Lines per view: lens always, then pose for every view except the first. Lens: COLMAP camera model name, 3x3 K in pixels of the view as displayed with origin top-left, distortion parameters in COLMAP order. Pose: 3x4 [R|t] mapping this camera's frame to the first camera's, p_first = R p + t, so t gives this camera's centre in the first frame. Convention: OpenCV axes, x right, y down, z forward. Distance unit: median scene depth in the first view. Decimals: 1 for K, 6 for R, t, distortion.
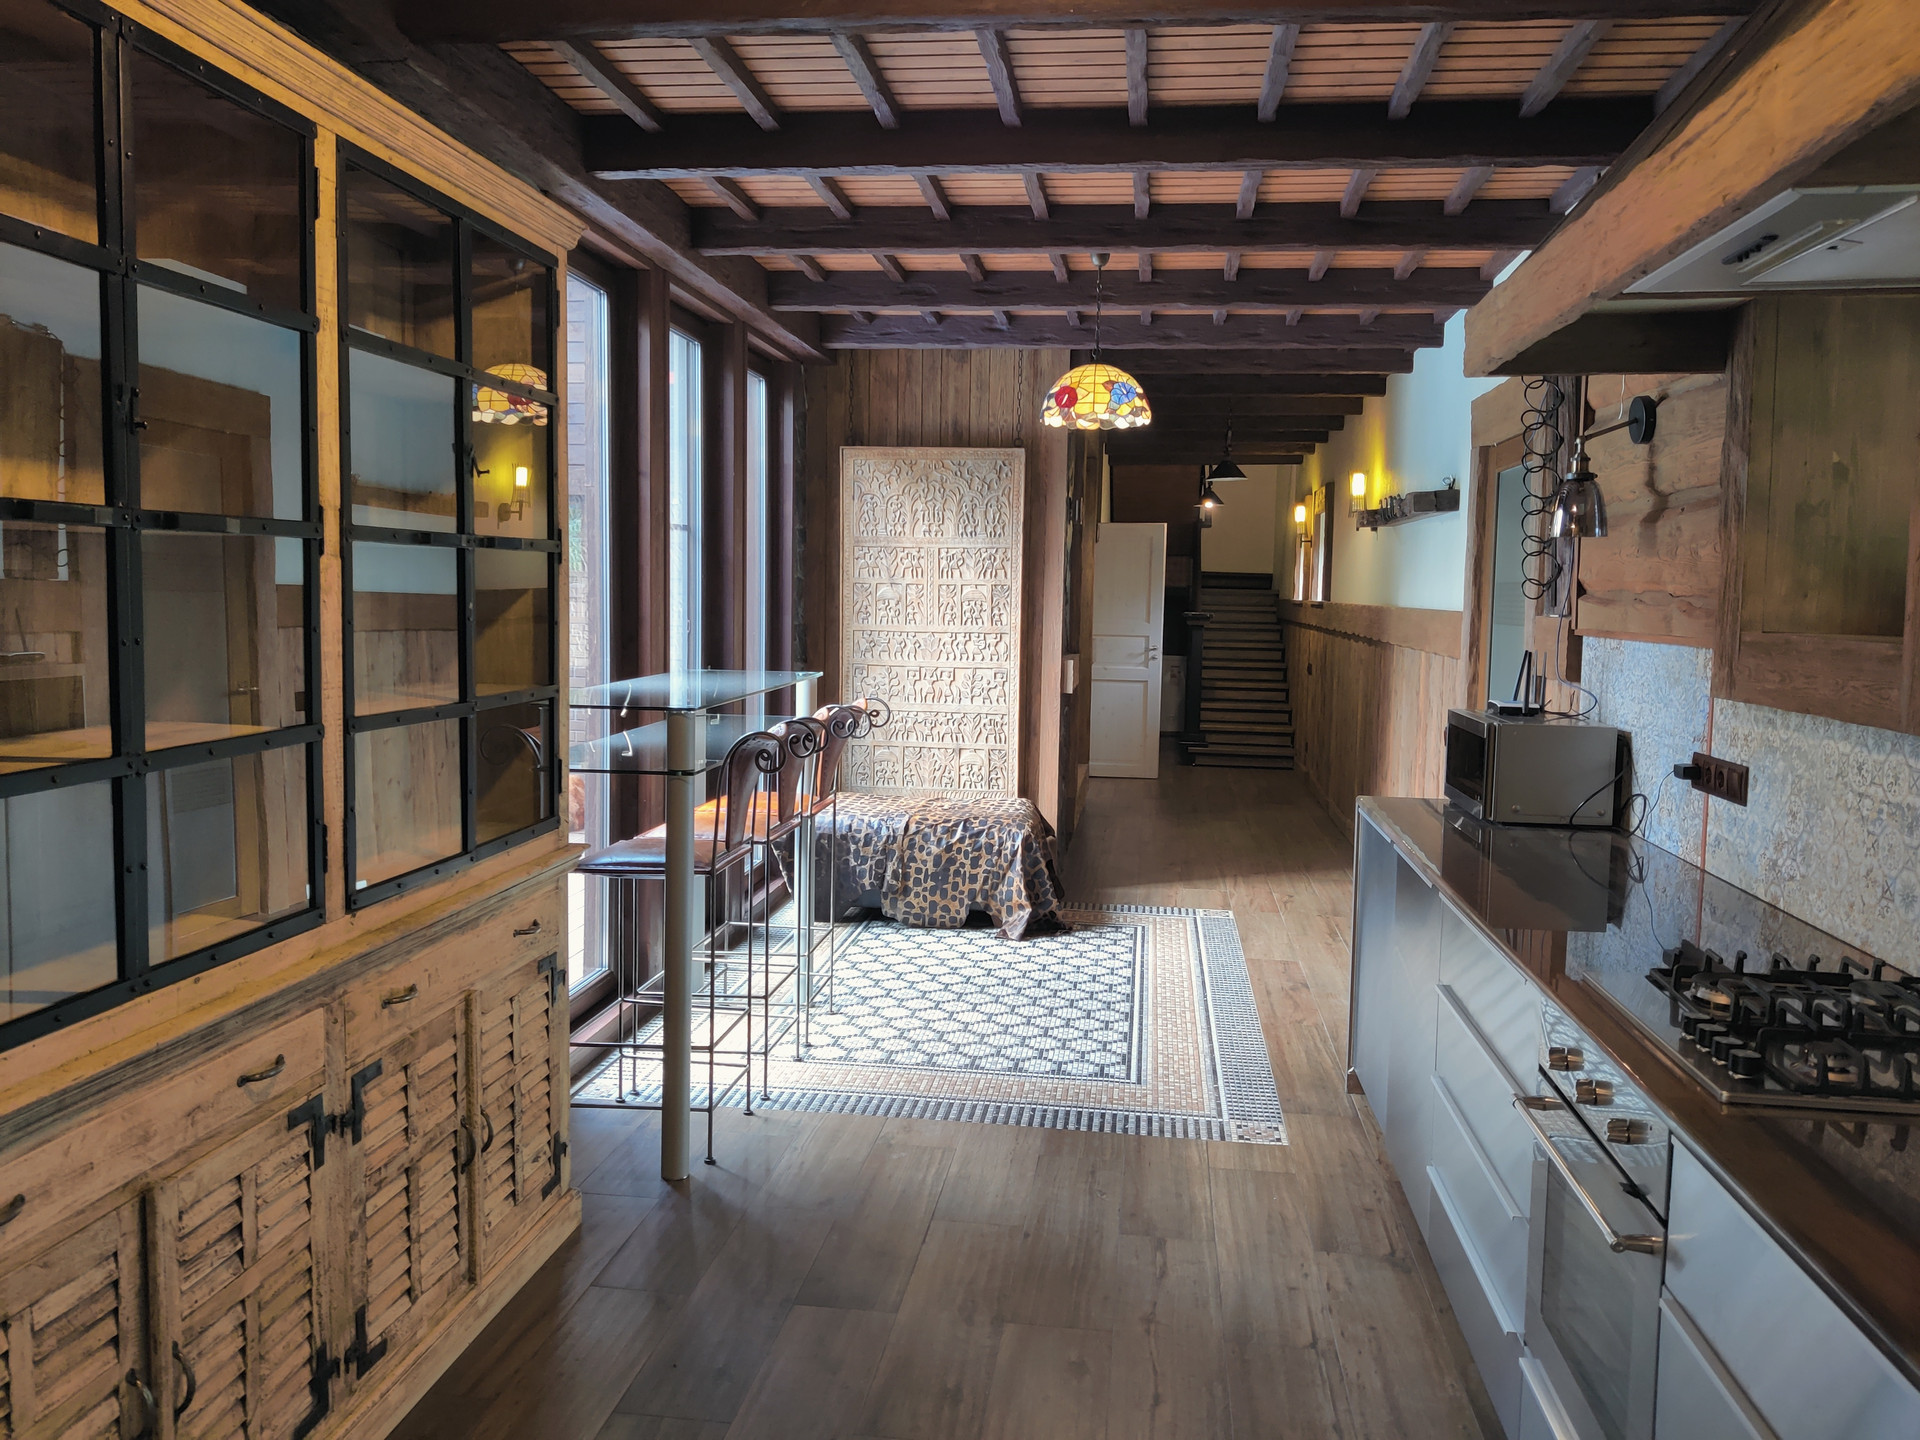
lens RADIAL K [[1497.3, 0, 947.3], [0, 1497.3, 708.9], [0, 0, 1]] dist [0.045441, -0.044543]
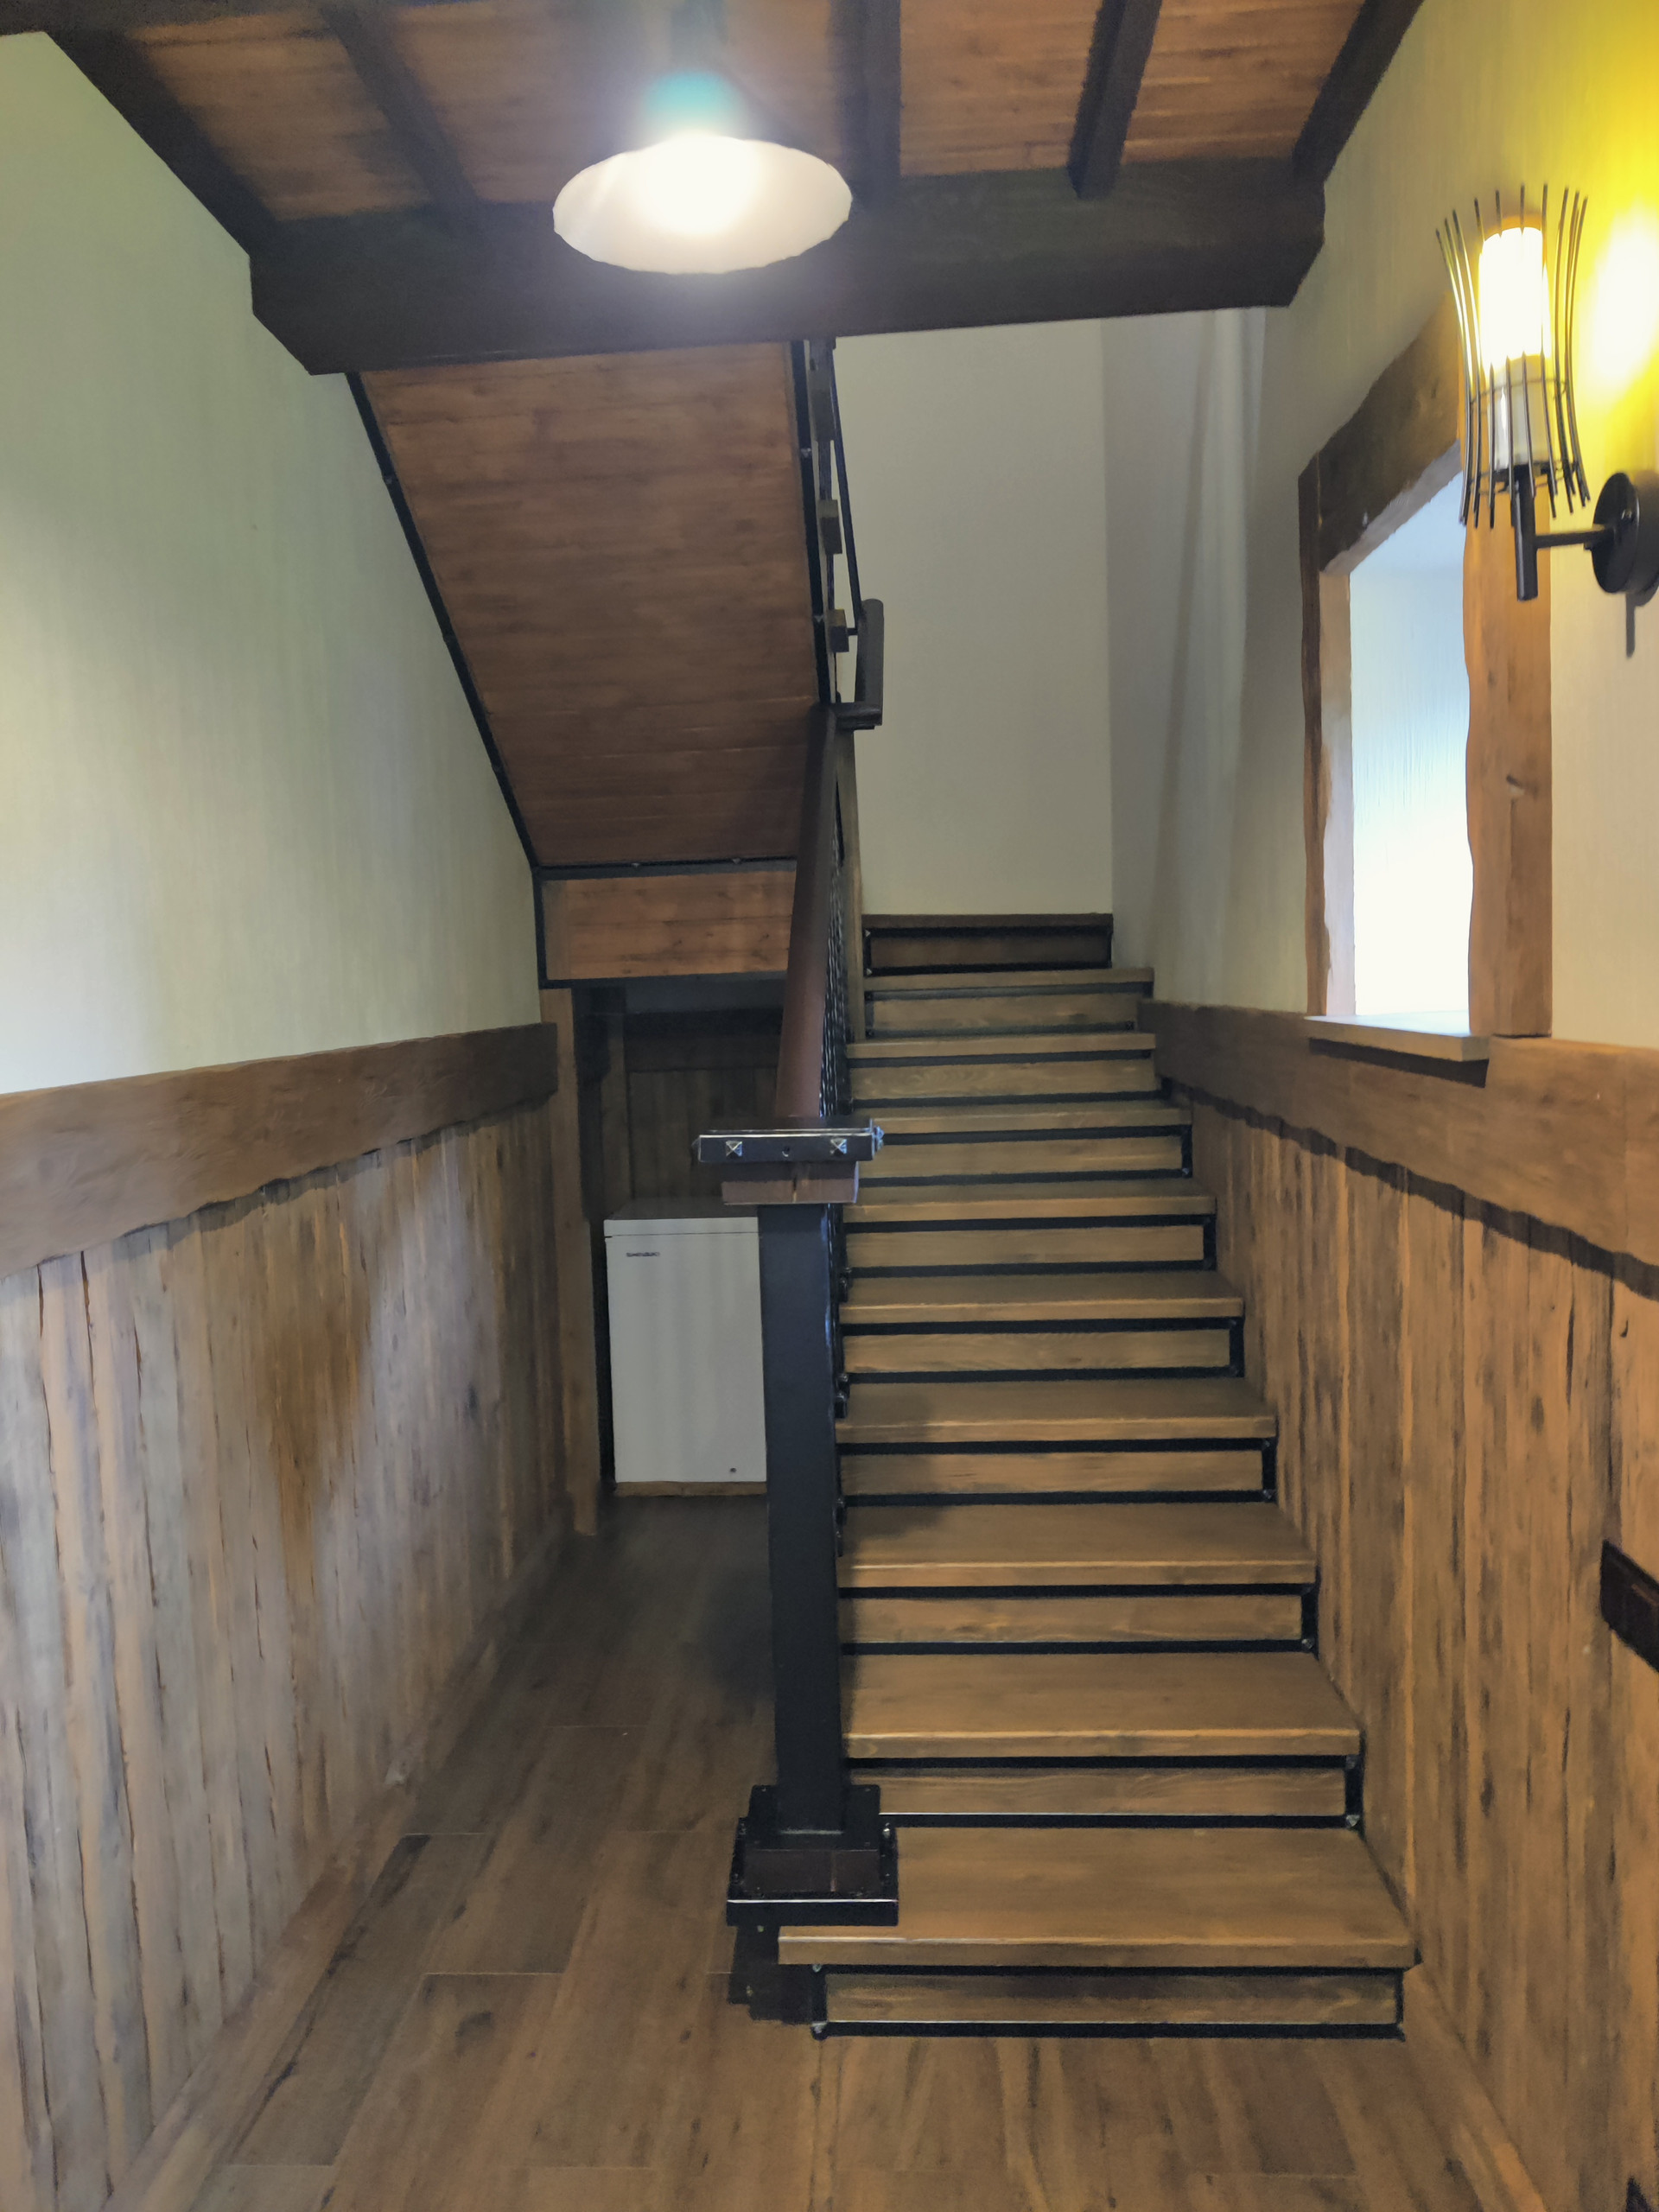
lens RADIAL K [[1725.0, 0, 826.3], [0, 1725.0, 1110.9], [0, 0, 1]] dist [0.045441, -0.044543]
pose [[0.994237, -0.056489, 0.091109, 0.137405], [0.056686, 0.998392, 0.000425, -0.059024], [-0.090986, 0.004742, 0.995841, 0.719600]]
